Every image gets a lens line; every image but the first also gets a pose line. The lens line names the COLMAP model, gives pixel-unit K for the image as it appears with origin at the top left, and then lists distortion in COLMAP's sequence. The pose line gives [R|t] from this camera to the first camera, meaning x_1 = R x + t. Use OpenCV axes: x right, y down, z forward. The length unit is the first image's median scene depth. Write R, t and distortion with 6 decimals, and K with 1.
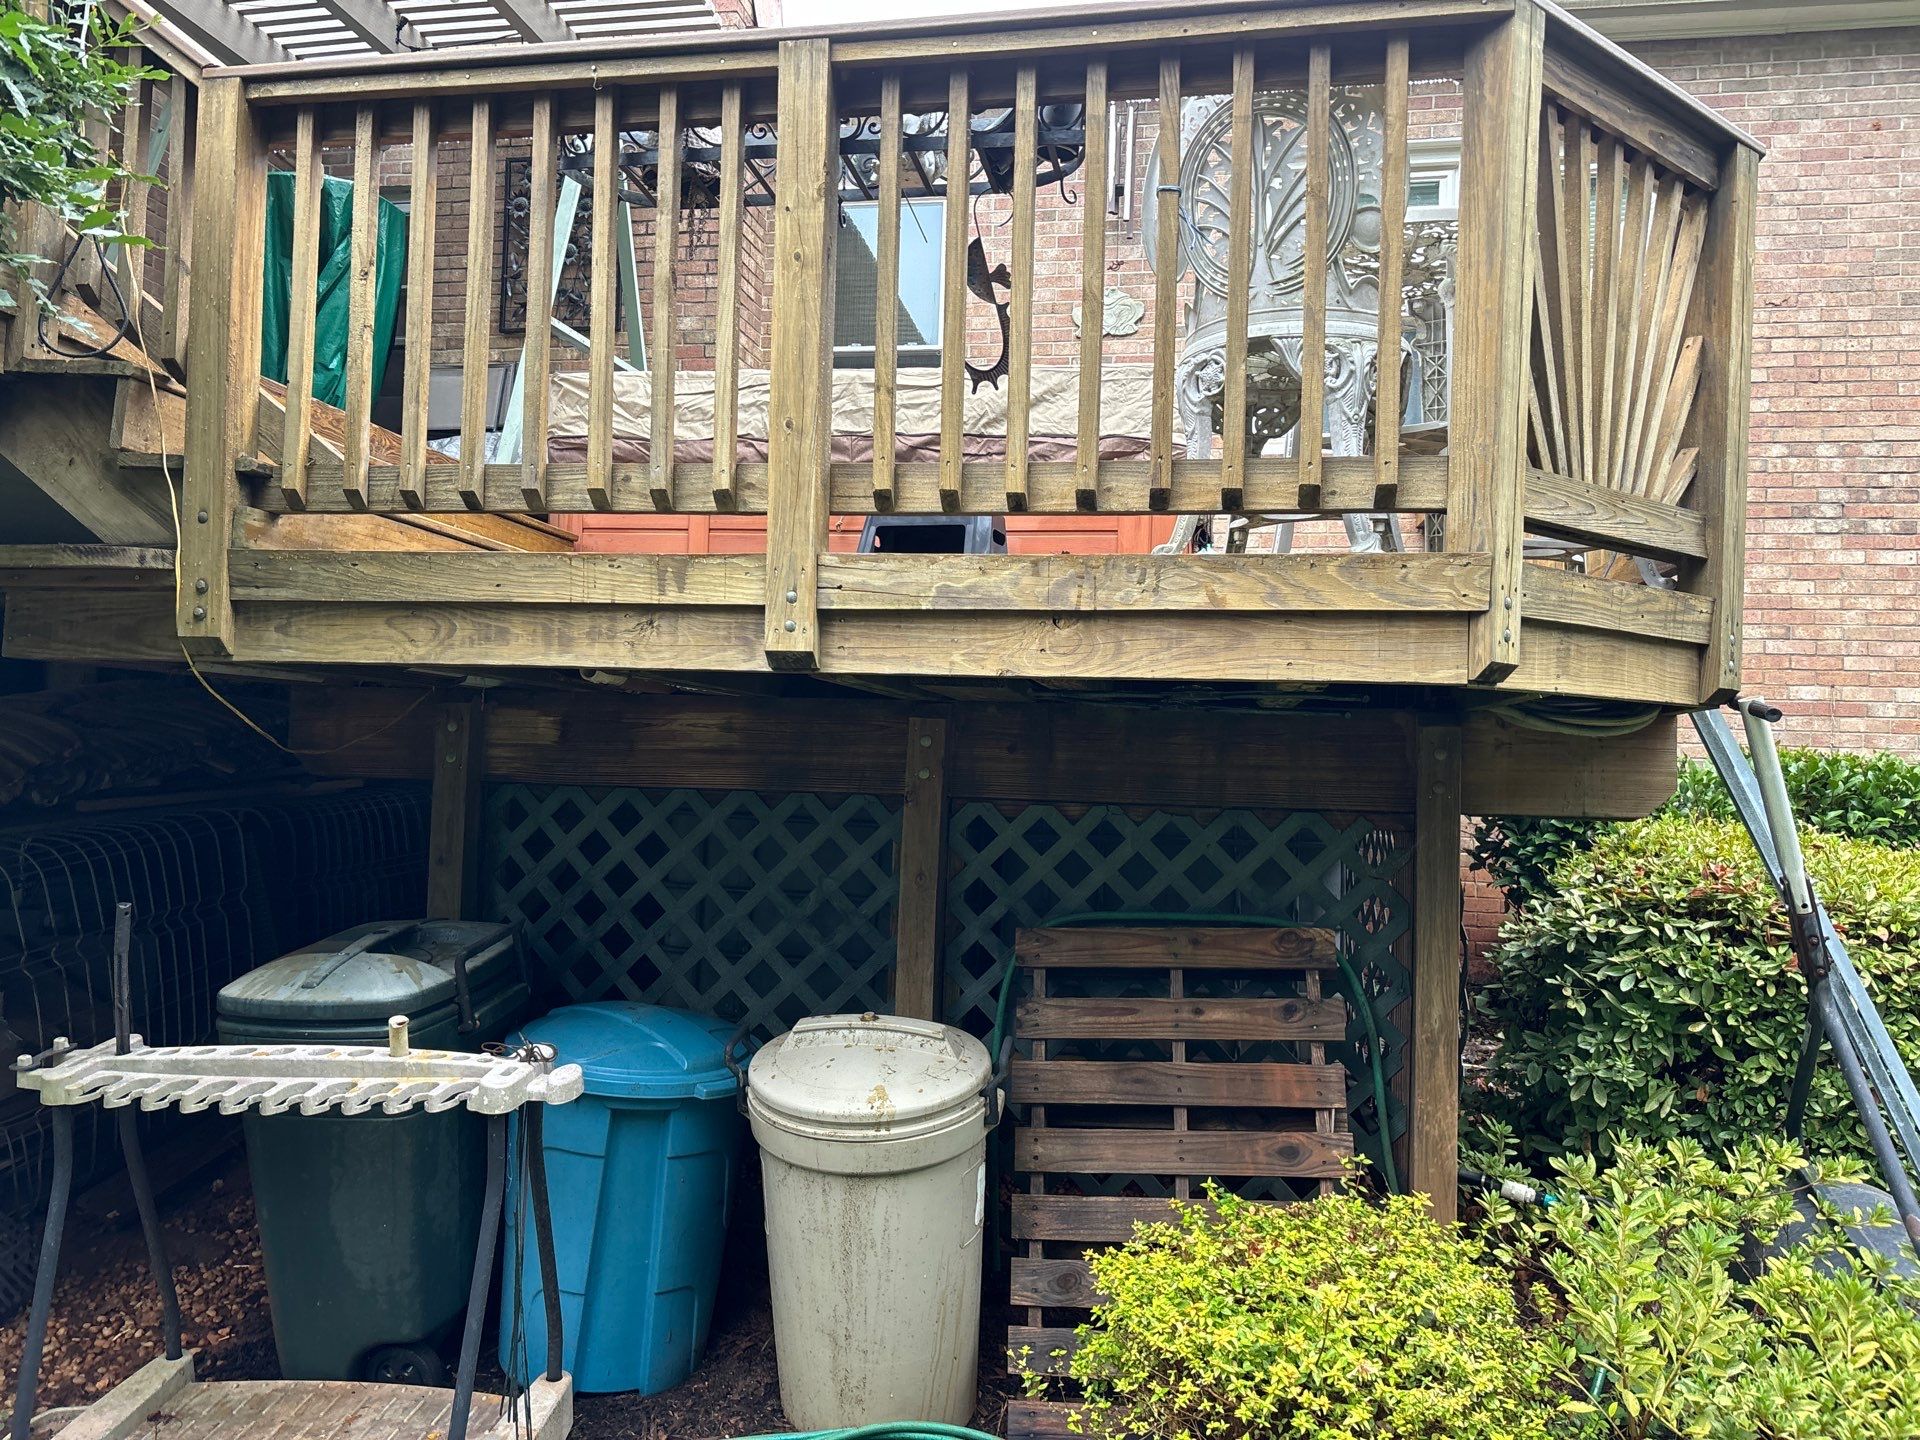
lens RADIAL K [[1465.3, 0, 959.9], [0, 1465.3, 696.5], [0, 0, 1]] dist [0.034532, 0.002358]
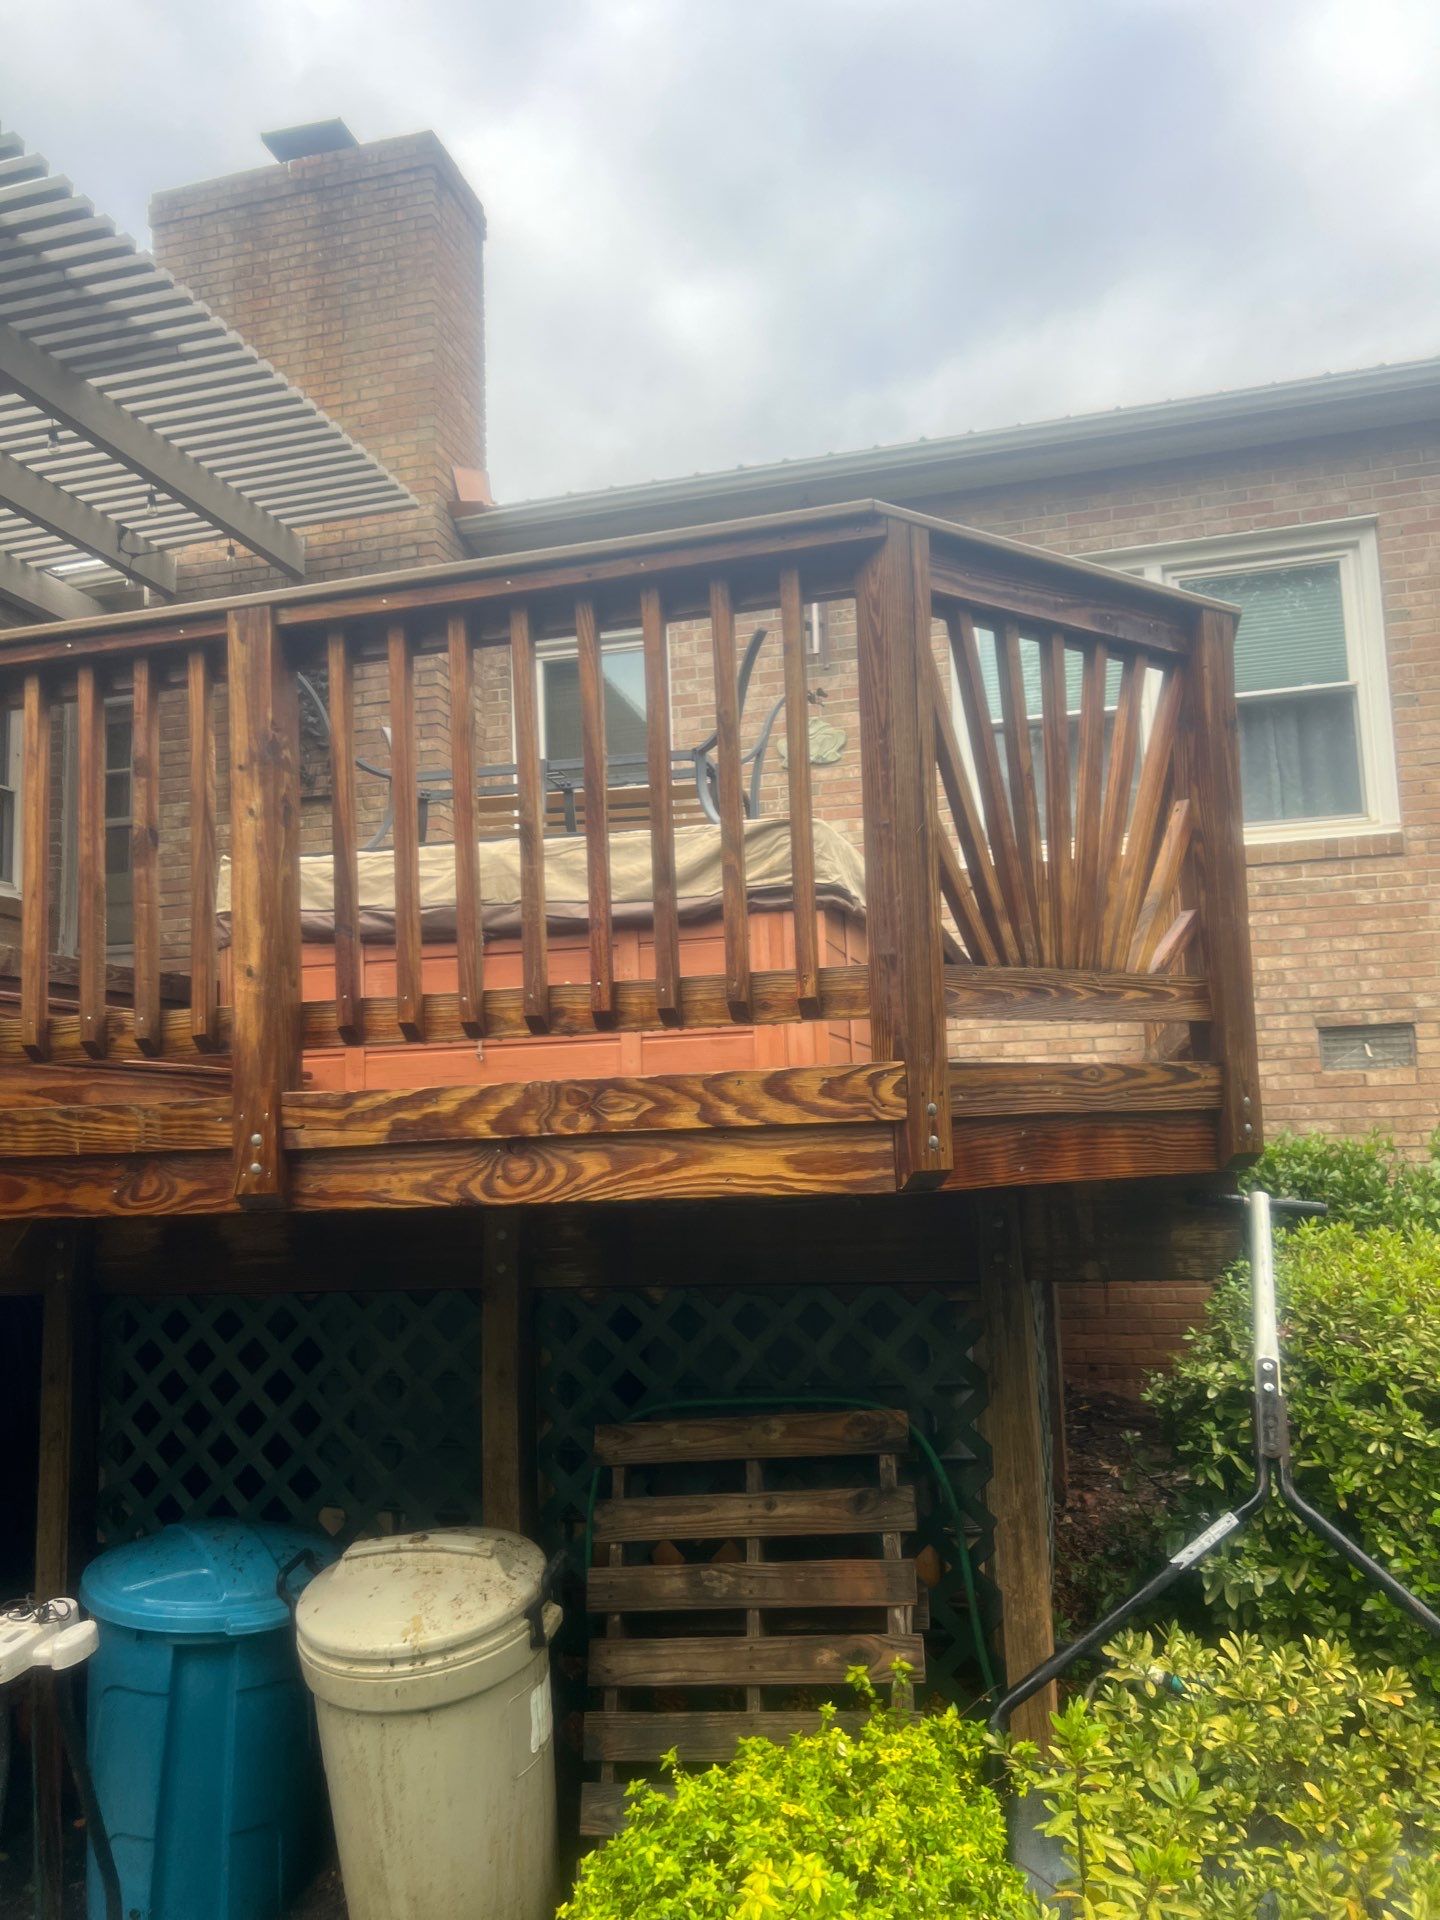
lens RADIAL K [[1453.2, 0, 718.6], [0, 1453.2, 977.0], [0, 0, 1]] dist [0.056048, -0.055269]
pose [[0.995847, -0.072100, -0.055589, 0.209758], [0.067599, 0.994582, -0.078978, -0.061528], [0.060982, 0.074892, 0.995325, 0.004281]]
